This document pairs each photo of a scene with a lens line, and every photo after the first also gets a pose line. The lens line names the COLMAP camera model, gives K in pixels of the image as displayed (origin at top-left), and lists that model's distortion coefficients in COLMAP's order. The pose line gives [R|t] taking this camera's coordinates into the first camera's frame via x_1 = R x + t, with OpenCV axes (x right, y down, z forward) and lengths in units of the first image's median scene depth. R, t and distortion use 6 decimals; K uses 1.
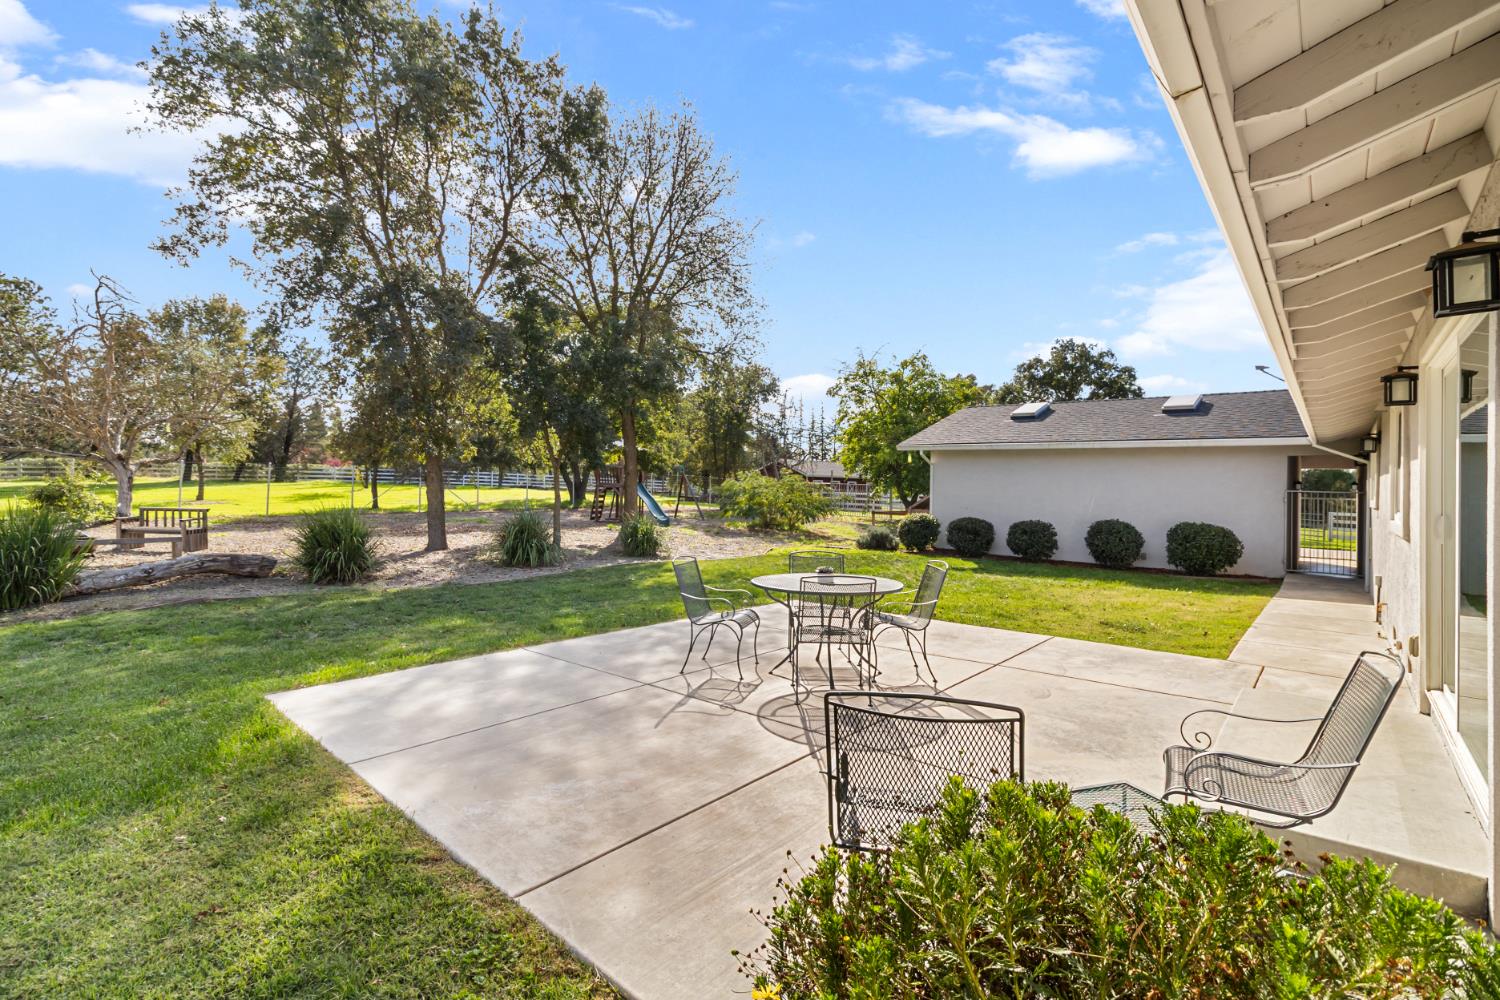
lens RADIAL K [[695.5, 0, 755.3], [0, 695.5, 495.8], [0, 0, 1]] dist [0.001969, 0.000175]
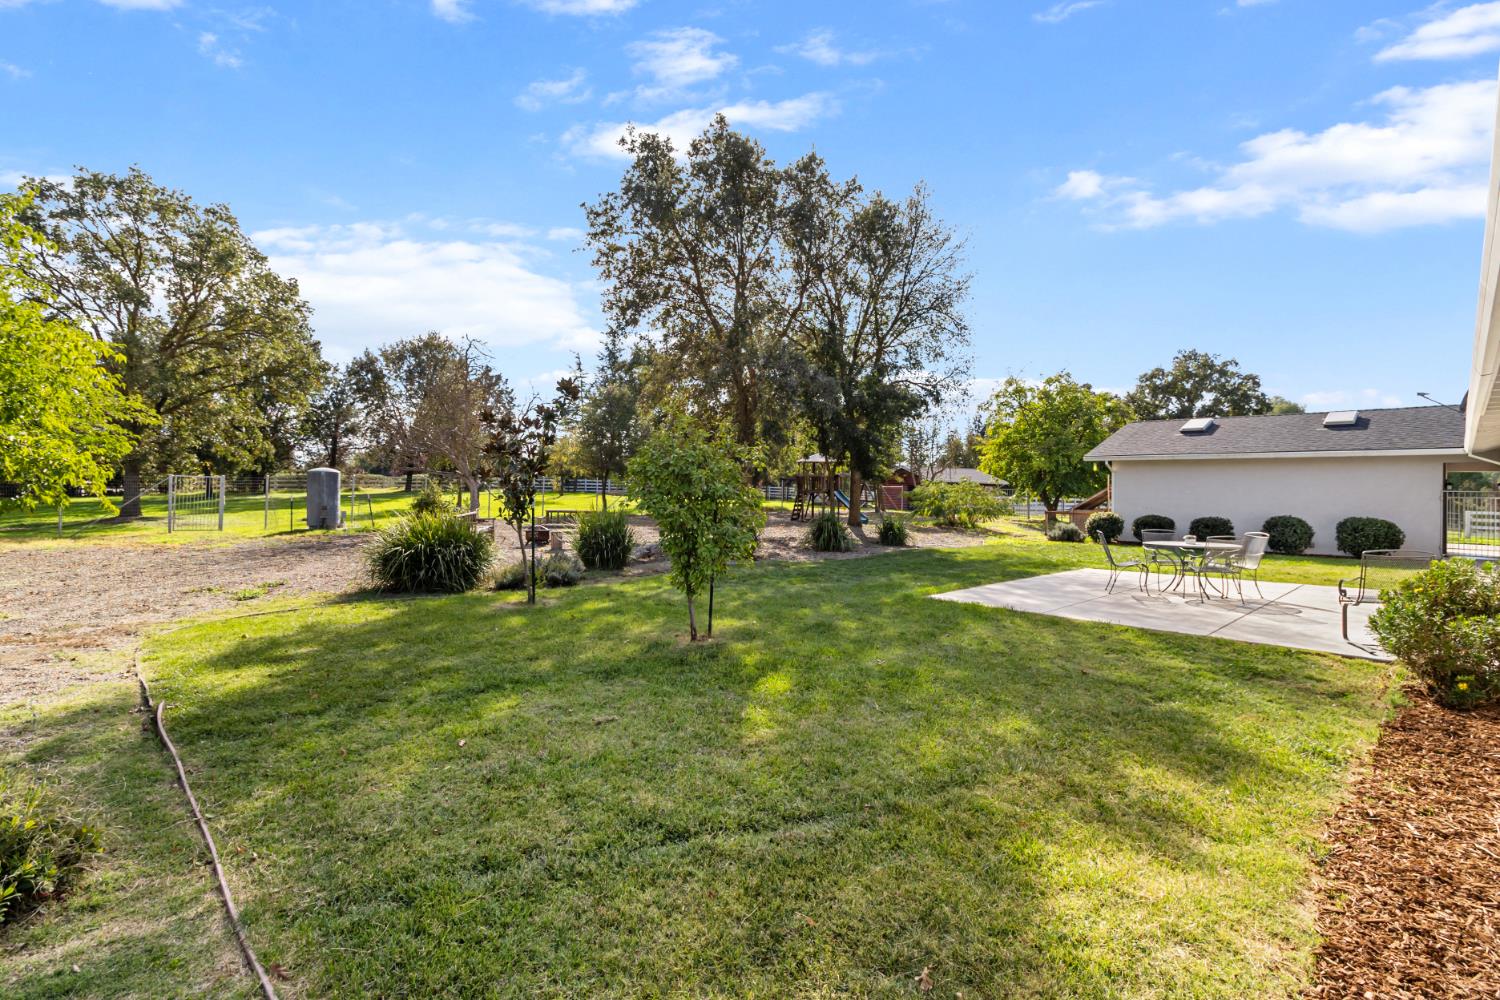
lens RADIAL K [[695.5, 0, 744.4], [0, 695.5, 505.6], [0, 0, 1]] dist [0.001969, 0.000175]
pose [[0.994687, -0.005855, -0.102779, -0.212727], [0.006543, 0.999958, 0.006361, 0.001515], [0.102737, -0.006999, 0.994684, -0.222889]]
